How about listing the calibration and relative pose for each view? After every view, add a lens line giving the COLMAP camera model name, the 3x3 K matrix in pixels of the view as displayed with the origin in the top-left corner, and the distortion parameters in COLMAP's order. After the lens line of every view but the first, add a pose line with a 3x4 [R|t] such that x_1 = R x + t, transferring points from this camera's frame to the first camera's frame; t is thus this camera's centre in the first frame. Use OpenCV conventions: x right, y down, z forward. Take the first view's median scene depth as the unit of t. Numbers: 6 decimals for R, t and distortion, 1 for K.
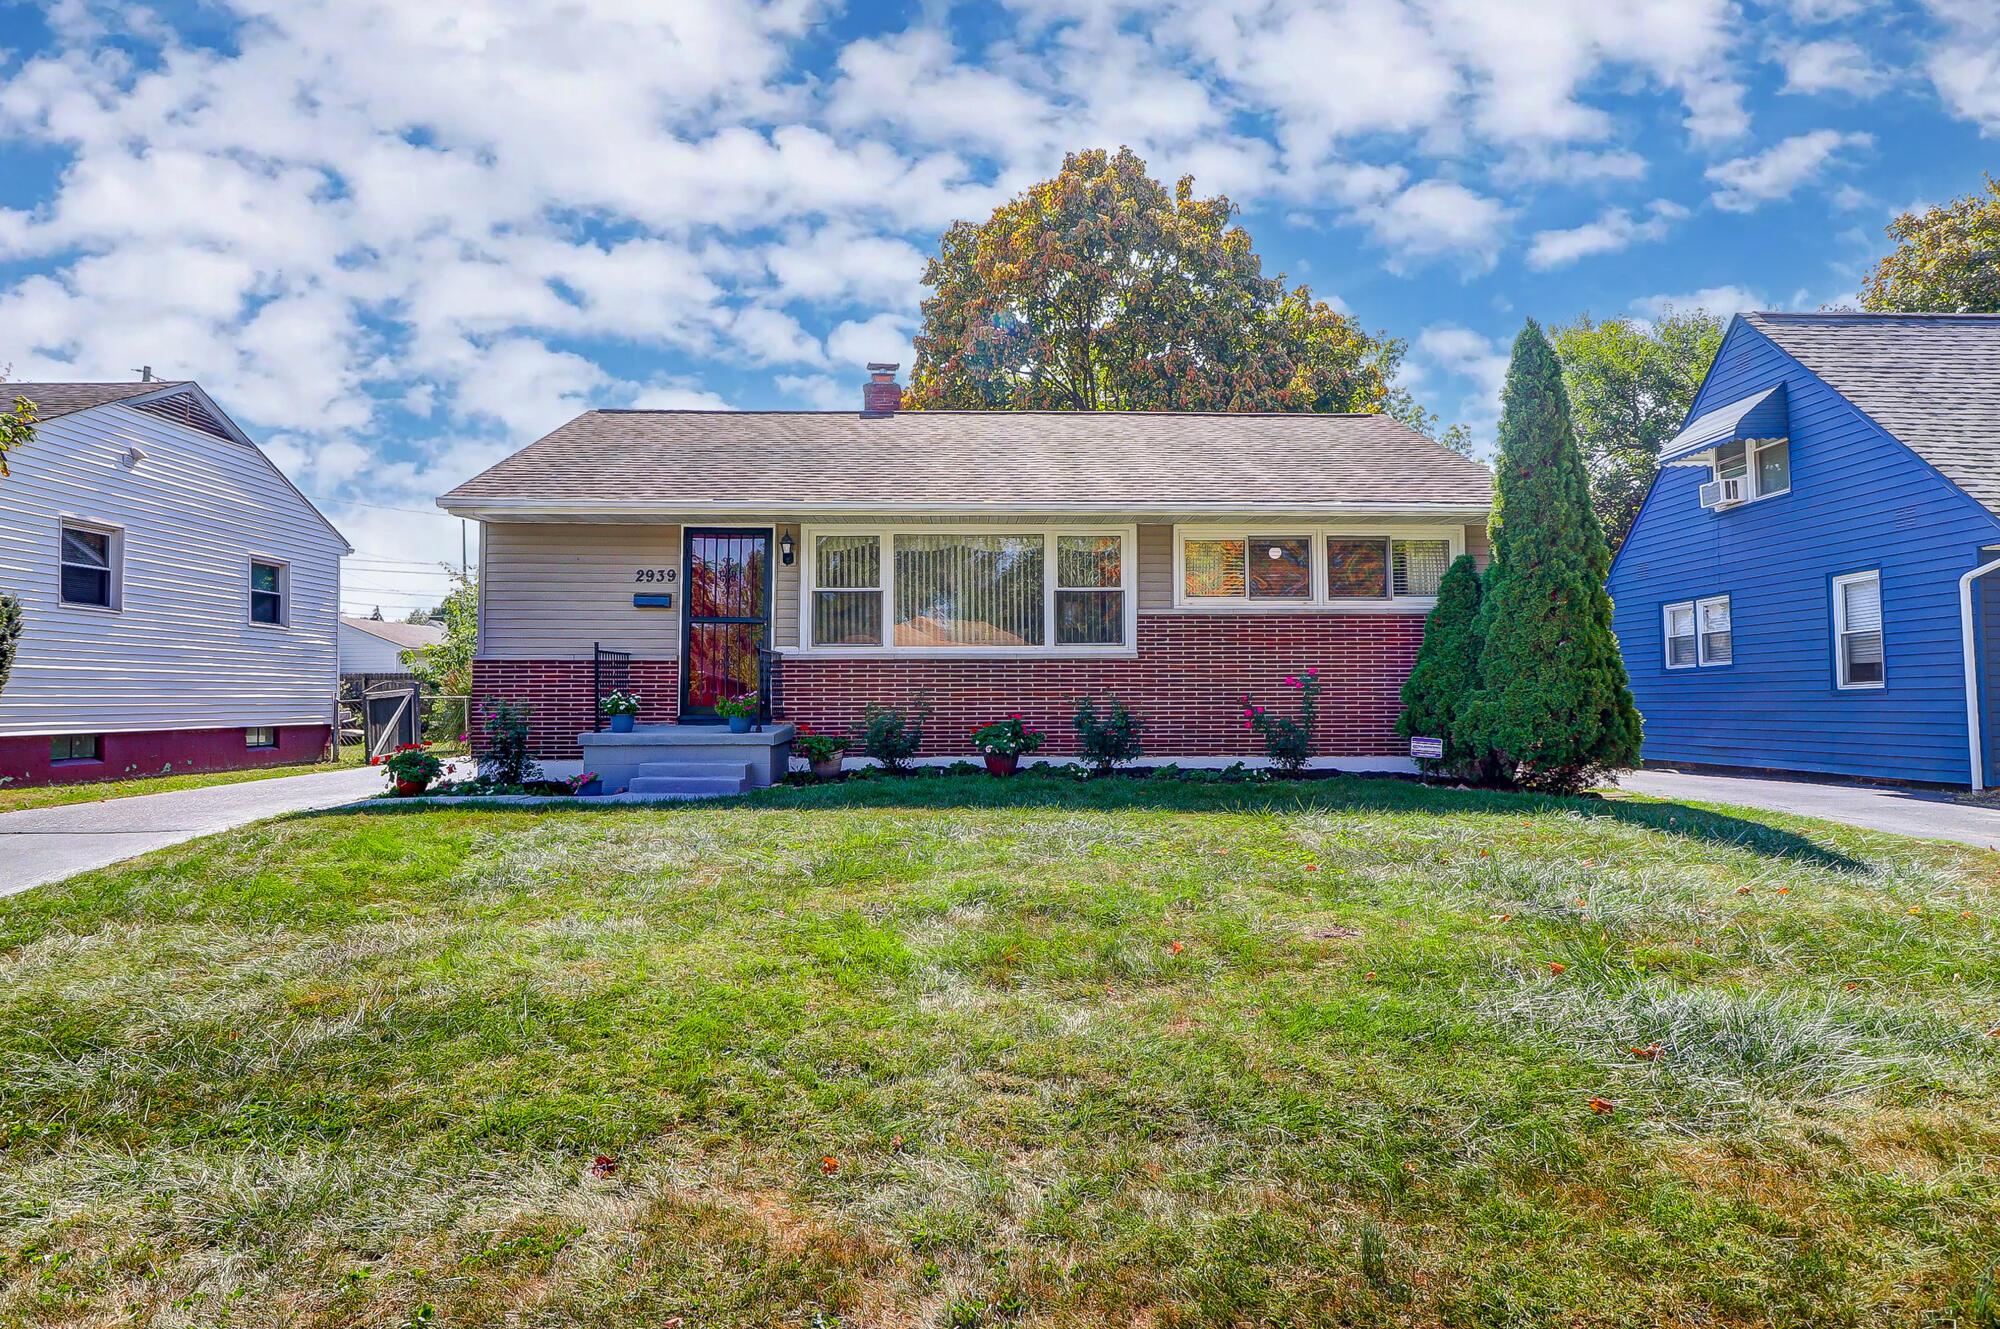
lens RADIAL K [[1267.6, 0, 1000.0], [0, 1267.6, 664.5], [0, 0, 1]] dist [-0.003384, 0.000776]
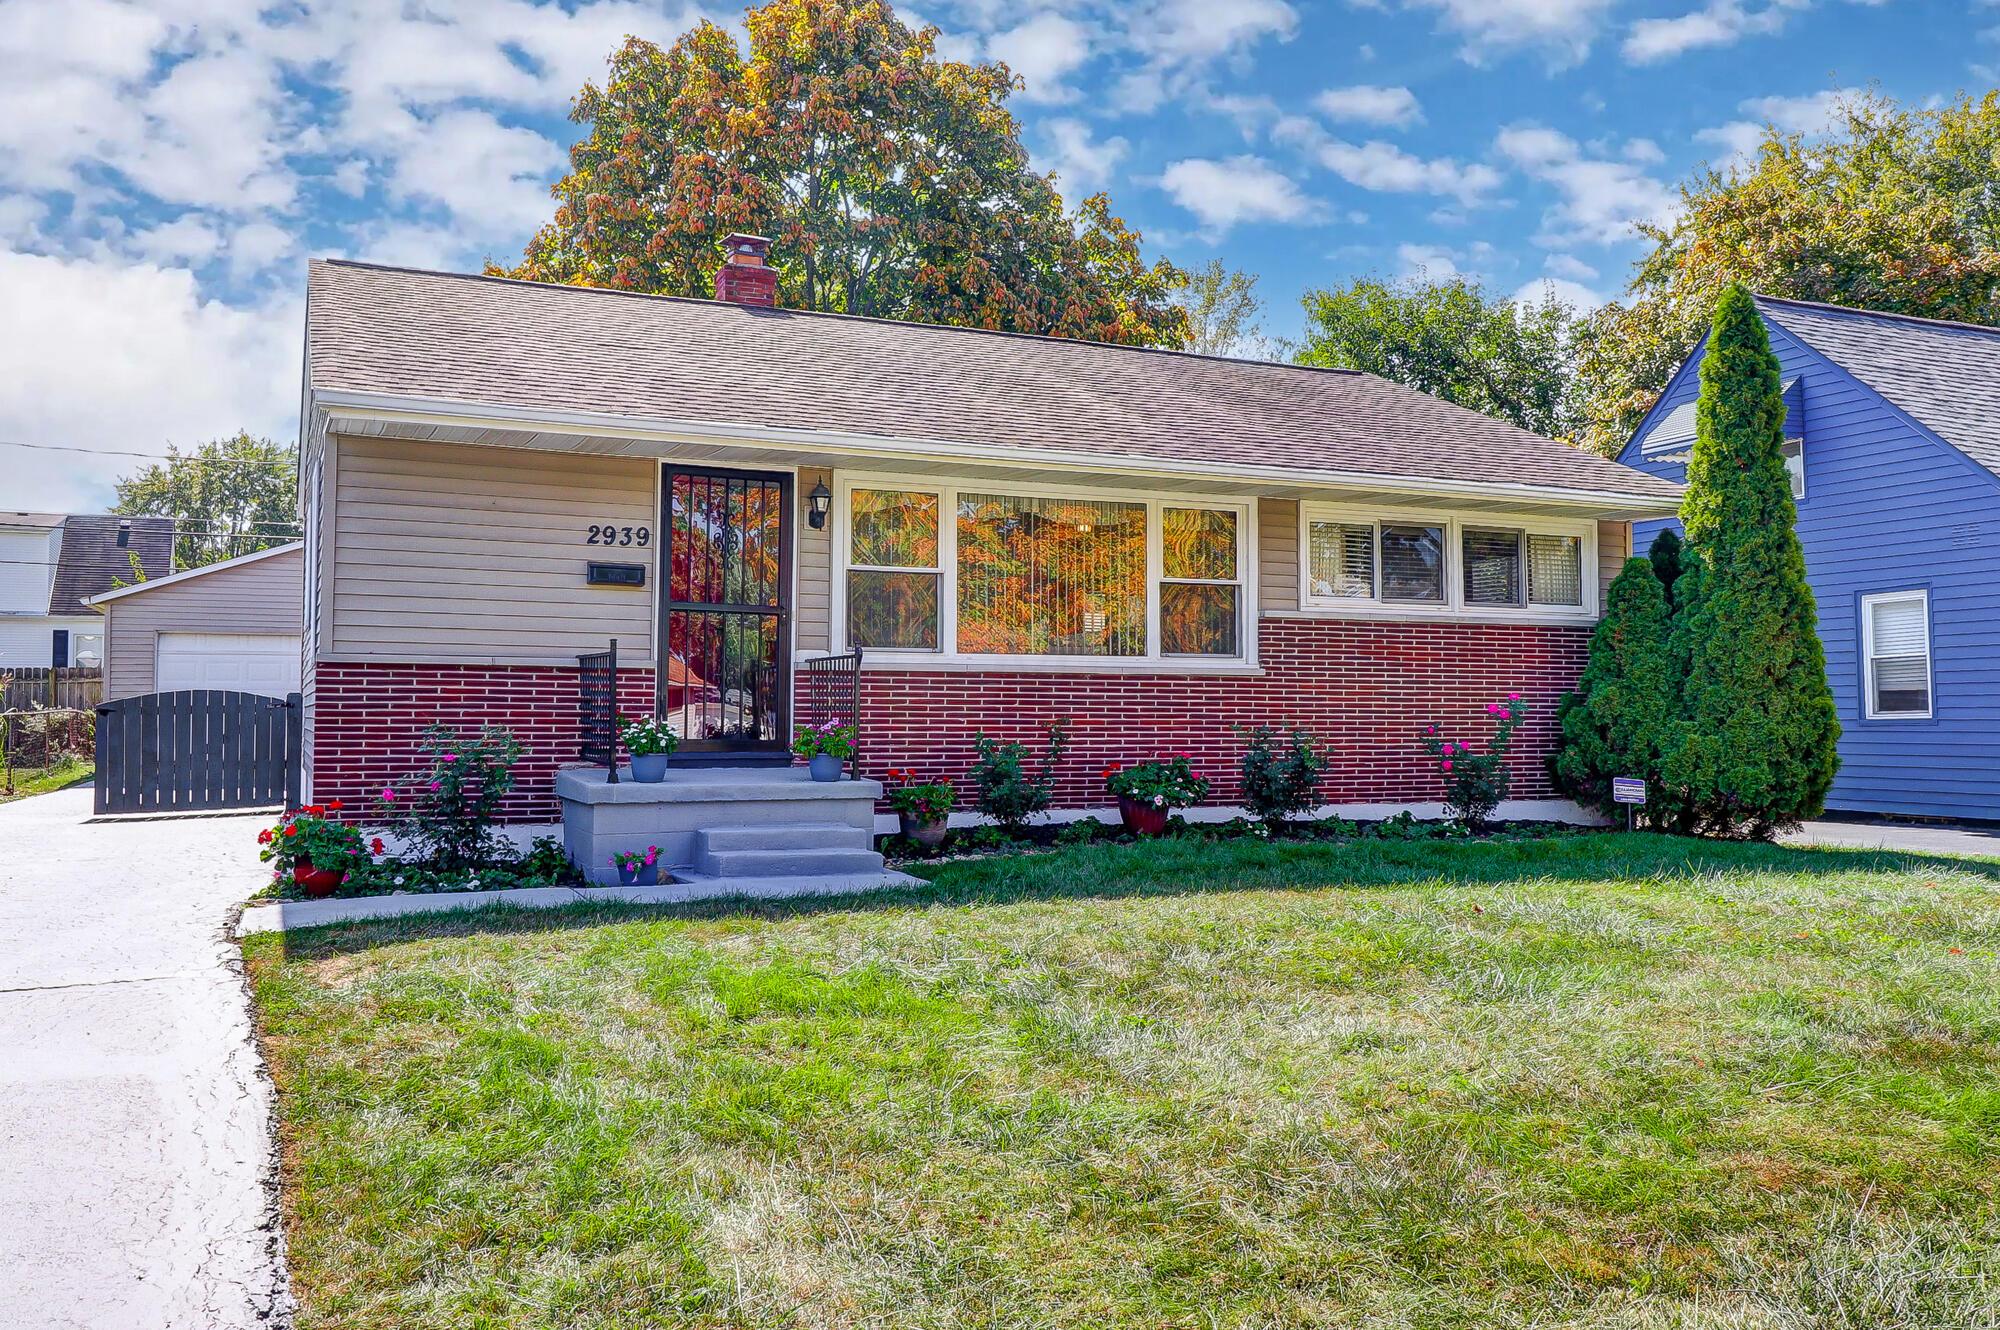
lens RADIAL K [[1657.1, 0, 1000.0], [0, 1657.1, 665.0], [0, 0, 1]] dist [0.008453, -0.000355]
pose [[0.923575, 0.016952, 0.383043, -0.411314], [-0.016489, 0.999854, -0.004491, -0.003868], [-0.383063, -0.002168, 0.923720, 0.148173]]
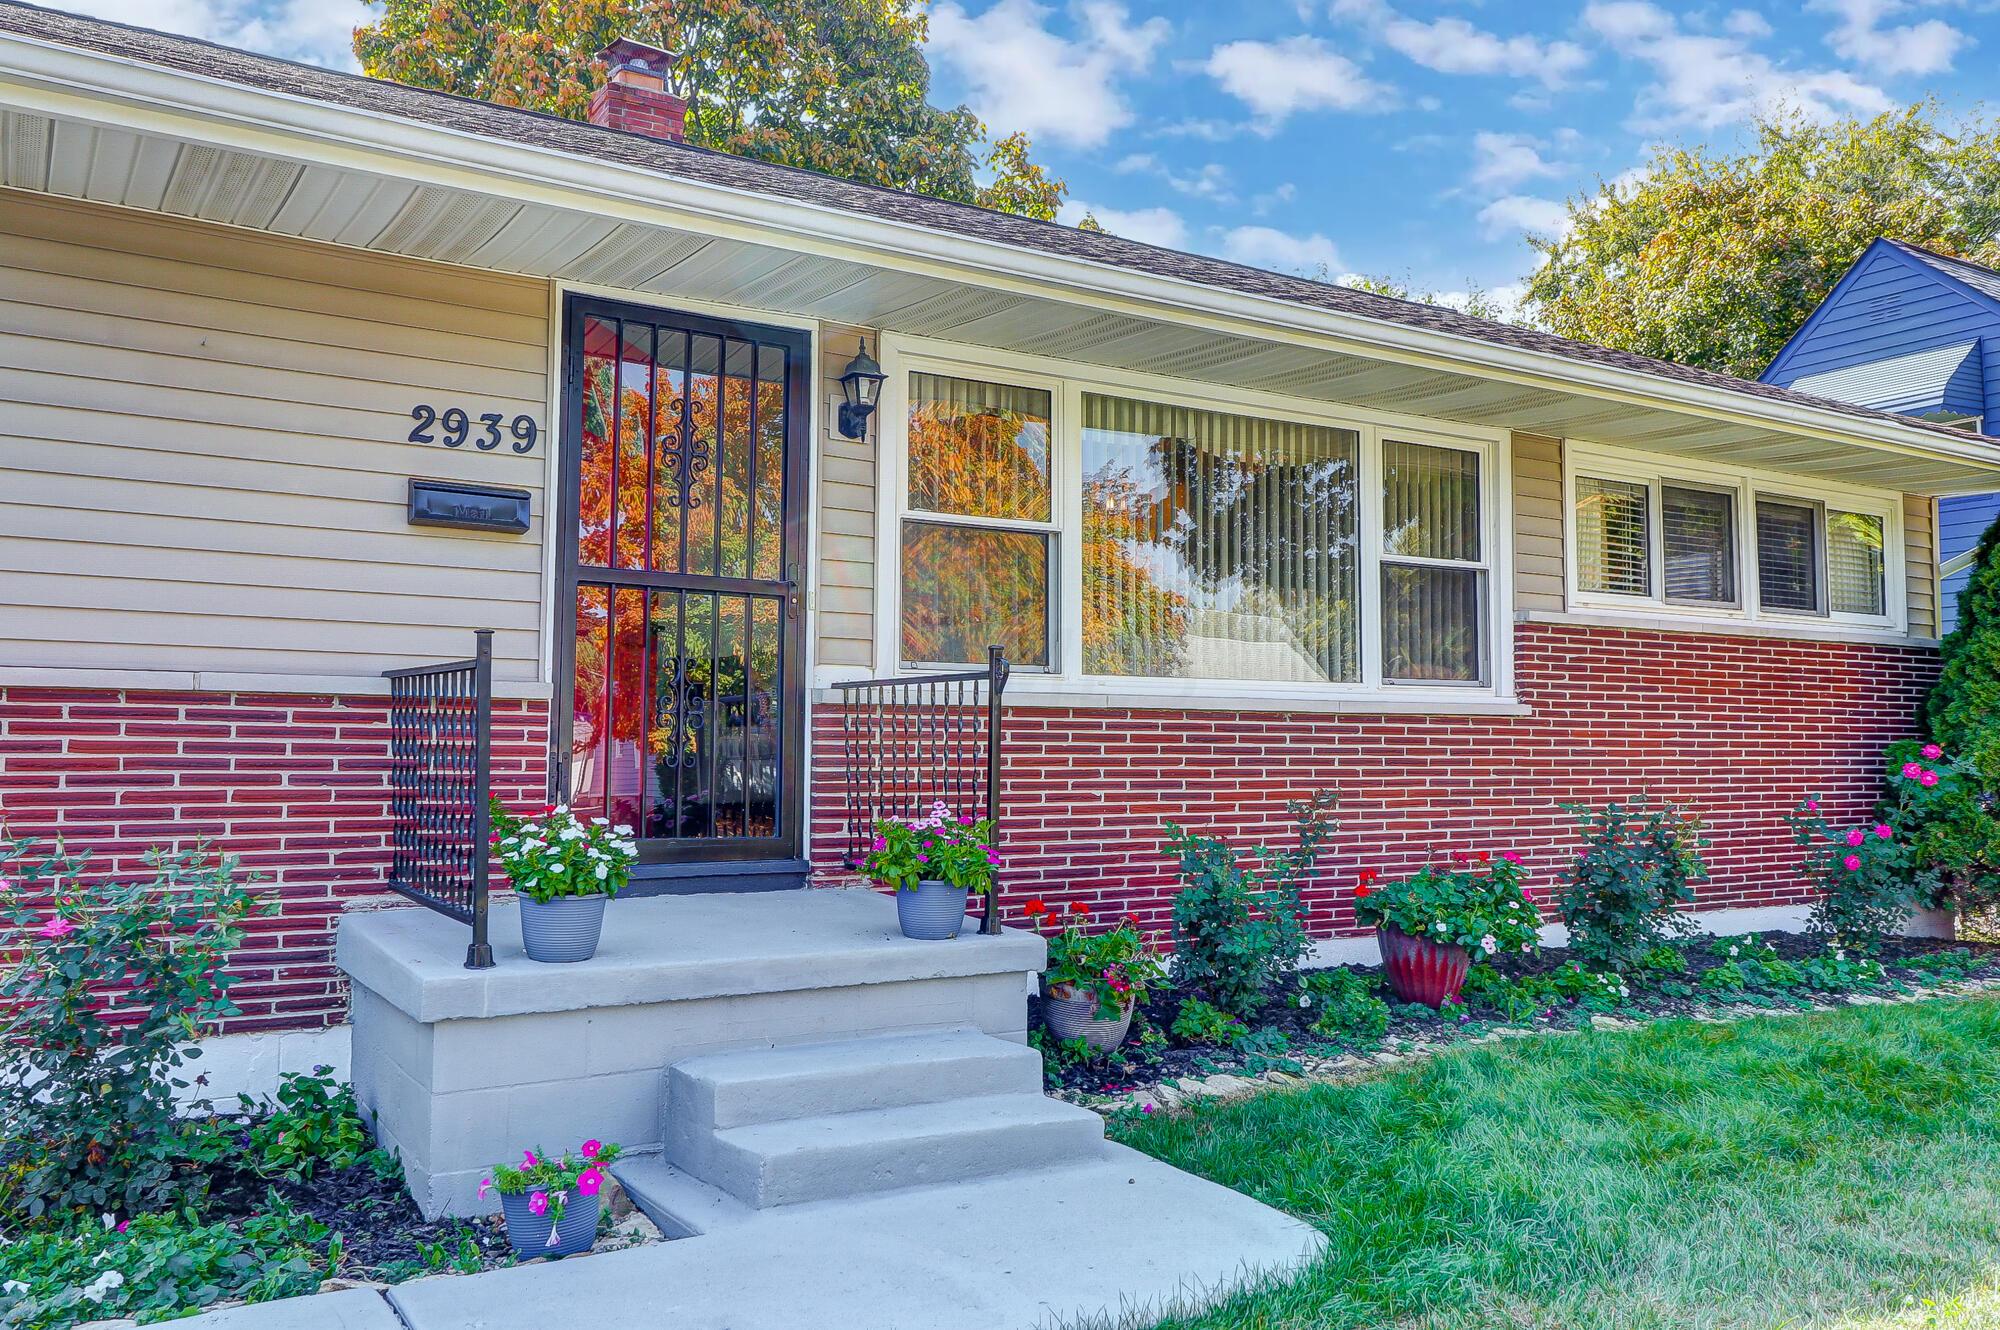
lens RADIAL K [[1601.9, 0, 1000.0], [0, 1601.9, 665.0], [0, 0, 1]] dist [0.006737, -0.000522]
pose [[0.860950, 0.032109, 0.507676, -0.357770], [-0.019936, 0.999369, -0.029399, -0.002004], [-0.508299, 0.015190, 0.861046, 0.585980]]
